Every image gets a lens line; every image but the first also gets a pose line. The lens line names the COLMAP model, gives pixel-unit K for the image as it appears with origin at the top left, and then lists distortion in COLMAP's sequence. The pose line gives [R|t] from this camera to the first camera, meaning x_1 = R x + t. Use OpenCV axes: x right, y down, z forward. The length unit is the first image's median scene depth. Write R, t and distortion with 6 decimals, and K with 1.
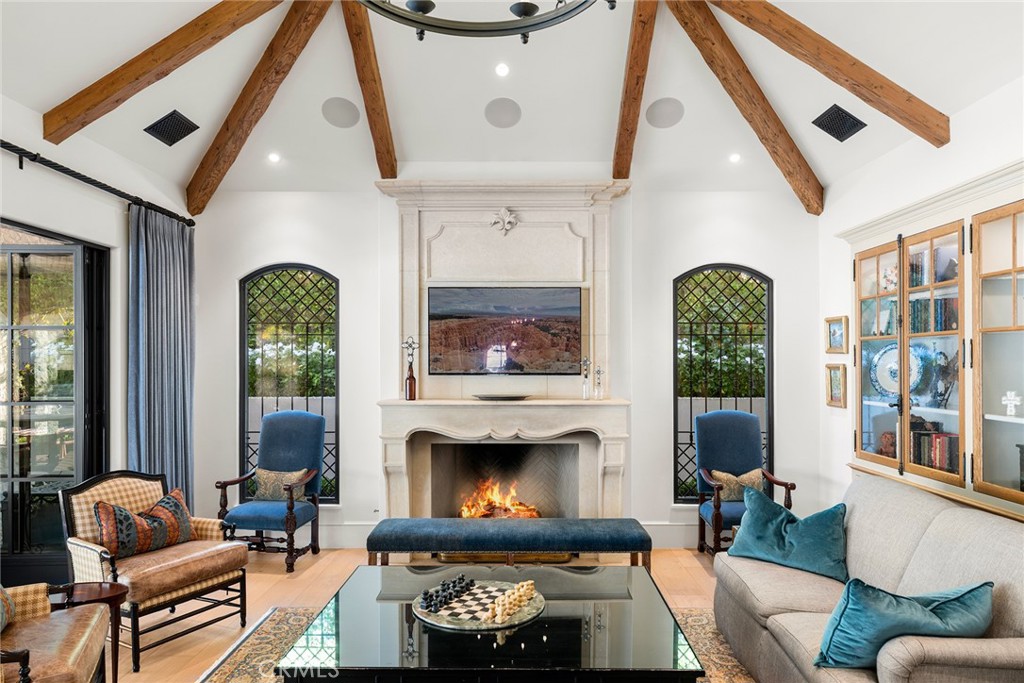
lens RADIAL K [[687.9, 0, 522.3], [0, 687.9, 353.4], [0, 0, 1]] dist [0.006495, -0.003876]
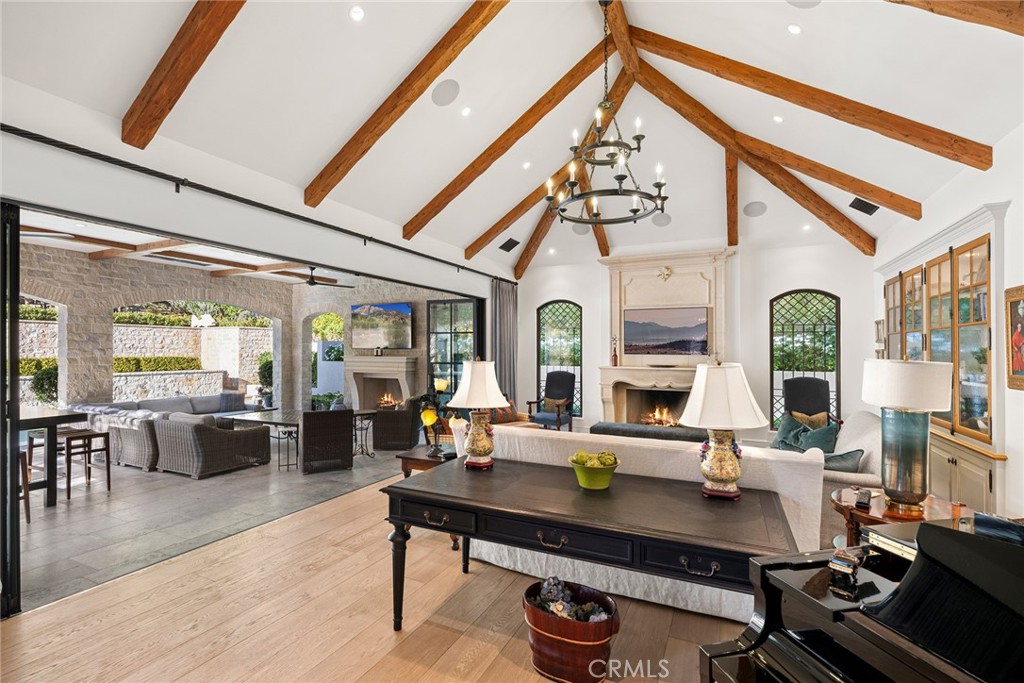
lens RADIAL K [[467.0, 0, 513.4], [0, 467.0, 343.4], [0, 0, 1]] dist [-0.002108, 0.000021]
pose [[0.902273, -0.001642, -0.431163, 0.155799], [0.000583, 0.999996, -0.002589, 0.004128], [0.431166, 0.002085, 0.902270, -0.355199]]
